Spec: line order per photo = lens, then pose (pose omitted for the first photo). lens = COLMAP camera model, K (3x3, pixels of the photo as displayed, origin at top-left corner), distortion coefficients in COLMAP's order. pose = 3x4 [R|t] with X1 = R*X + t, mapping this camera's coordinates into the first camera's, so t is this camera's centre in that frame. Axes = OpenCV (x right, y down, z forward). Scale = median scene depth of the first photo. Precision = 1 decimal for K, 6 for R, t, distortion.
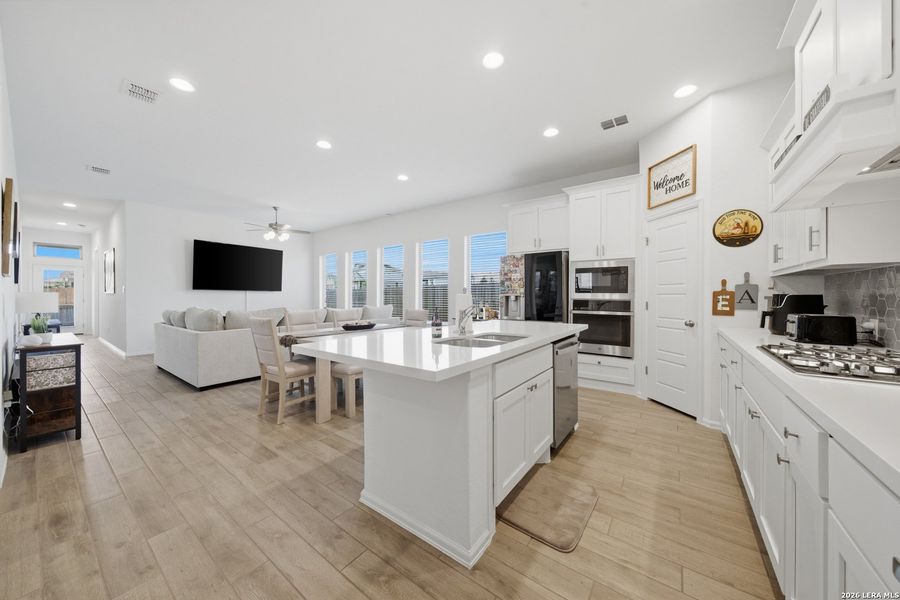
lens RADIAL K [[310.9, 0, 449.7], [0, 310.9, 297.8], [0, 0, 1]] dist [-0.002243, -0.000182]
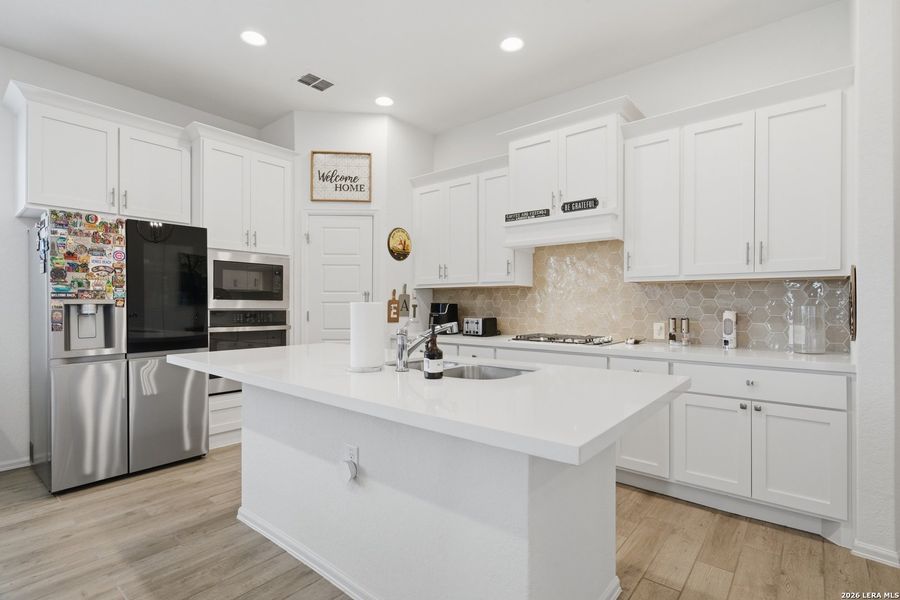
lens RADIAL K [[431.6, 0, 452.4], [0, 431.6, 306.1], [0, 0, 1]] dist [-0.008153, 0.001619]
pose [[0.077612, -0.005379, 0.996969, -0.509726], [0.004040, 0.999979, 0.005080, -0.005682], [-0.996975, 0.003633, 0.077633, 0.557884]]
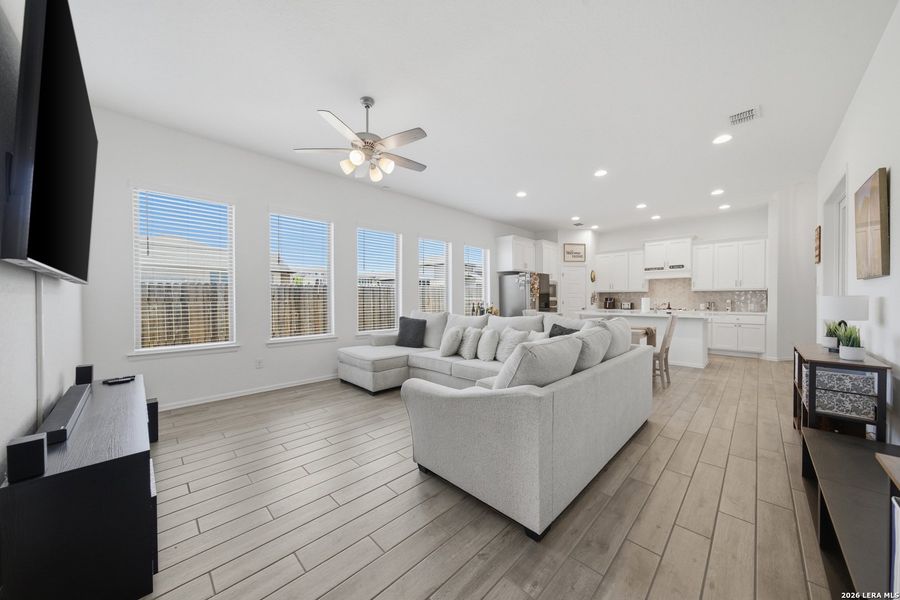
lens RADIAL K [[310.9, 0, 450.1], [0, 310.9, 303.2], [0, 0, 1]] dist [-0.002243, -0.000182]
pose [[0.149246, -0.016680, 0.988659, -1.895357], [0.006368, 0.999853, 0.015908, -0.013059], [-0.988780, 0.003921, 0.149330, 1.573092]]
